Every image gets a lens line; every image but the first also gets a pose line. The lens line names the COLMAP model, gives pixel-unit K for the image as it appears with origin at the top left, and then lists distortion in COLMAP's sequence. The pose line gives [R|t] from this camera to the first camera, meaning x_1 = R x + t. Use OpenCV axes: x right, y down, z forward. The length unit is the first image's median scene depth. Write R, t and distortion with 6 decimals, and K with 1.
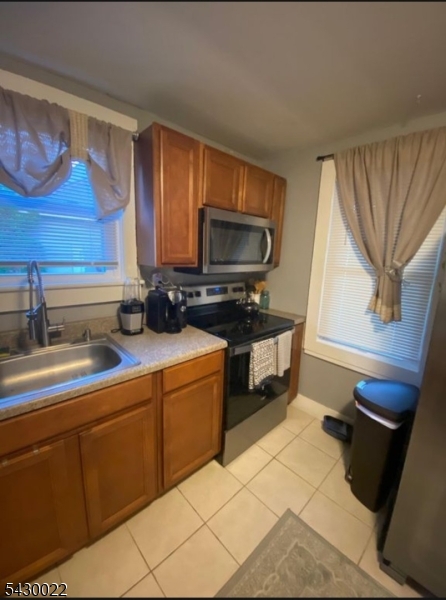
lens RADIAL K [[241.5, 0, 223.0], [0, 241.5, 300.0], [0, 0, 1]] dist [-0.021155, -0.000137]
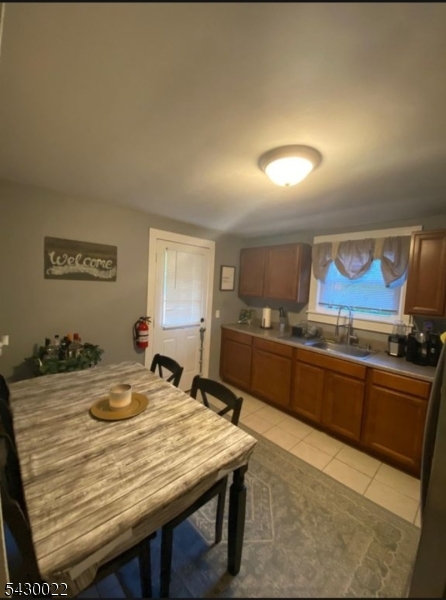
lens RADIAL K [[236.3, 0, 222.0], [0, 236.3, 297.7], [0, 0, 1]] dist [-0.000082, -0.000027]
pose [[-0.012900, 0.017183, -0.999769, 1.655648], [-0.251934, 0.967540, 0.019880, 0.032984], [0.967658, 0.252132, -0.008153, -0.235318]]
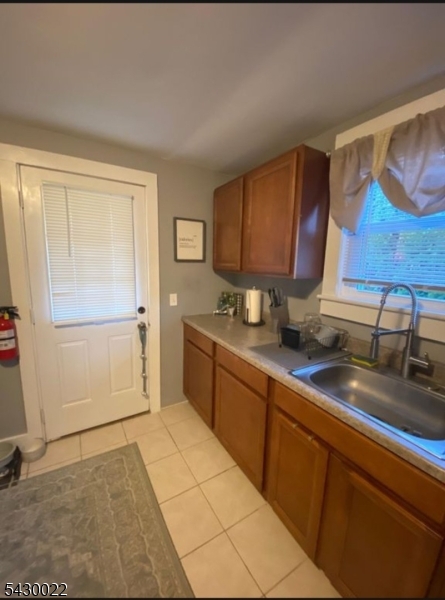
lens RADIAL K [[241.5, 0, 222.5], [0, 241.5, 300.0], [0, 0, 1]] dist [-0.021155, -0.000137]
pose [[-0.203555, 0.105516, -0.973361, 0.294833], [-0.229734, 0.961271, 0.152249, -0.076686], [0.951729, 0.254606, -0.171431, 0.493436]]
